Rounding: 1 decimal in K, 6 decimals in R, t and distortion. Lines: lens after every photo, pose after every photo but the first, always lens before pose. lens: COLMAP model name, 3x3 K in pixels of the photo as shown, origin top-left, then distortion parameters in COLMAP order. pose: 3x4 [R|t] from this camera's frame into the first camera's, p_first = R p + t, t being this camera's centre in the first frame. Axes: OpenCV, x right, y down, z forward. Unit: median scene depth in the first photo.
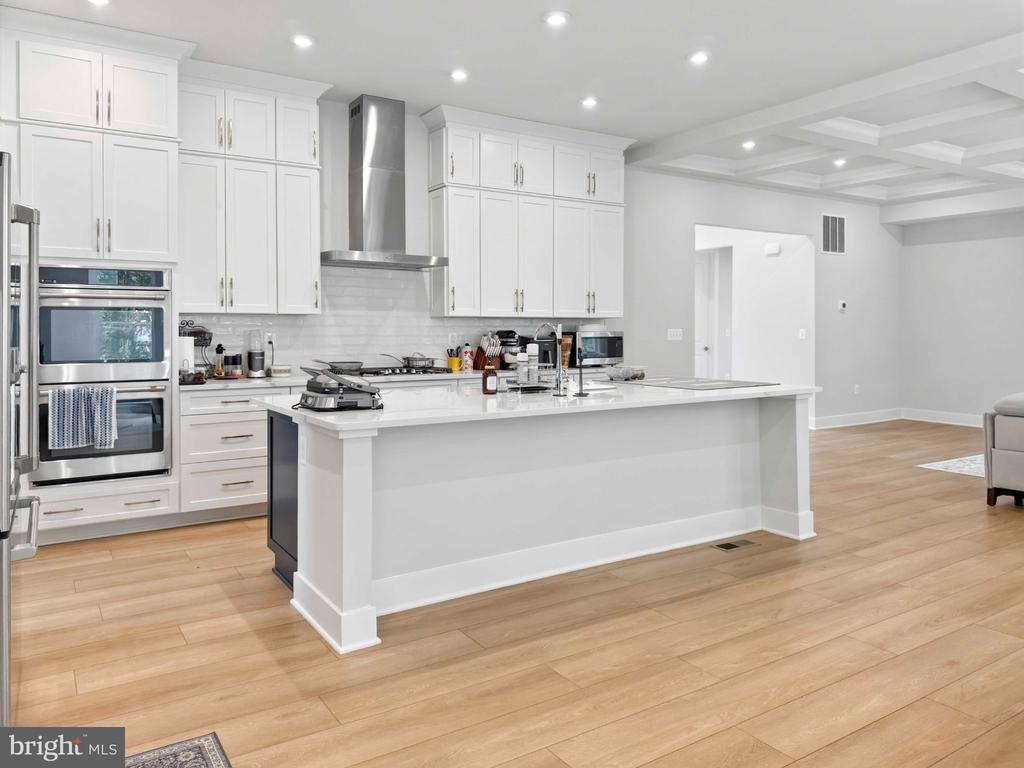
lens RADIAL K [[729.6, 0, 510.6], [0, 729.6, 360.0], [0, 0, 1]] dist [0.018012, -0.005483]
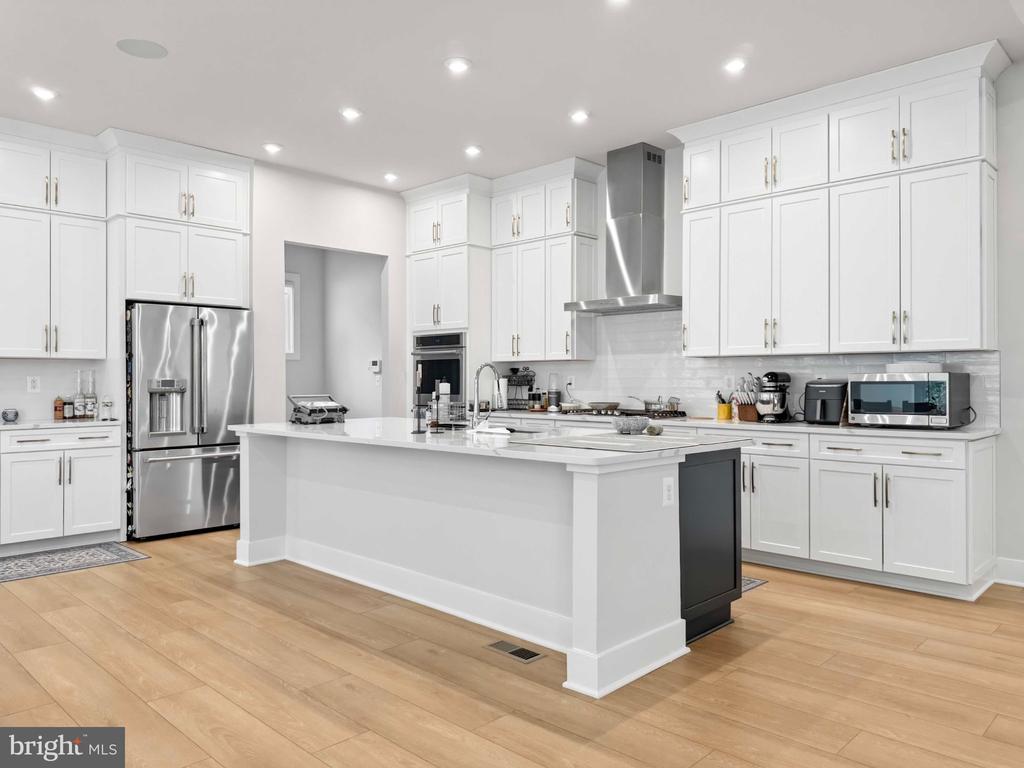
lens RADIAL K [[731.7, 0, 512.0], [0, 731.7, 384.0], [0, 0, 1]] dist [0.018683, -0.000020]
pose [[0.225335, 0.006886, -0.974257, 1.253104], [-0.038878, 0.999242, -0.001929, -0.026967], [0.973505, 0.038312, 0.225432, 0.979420]]
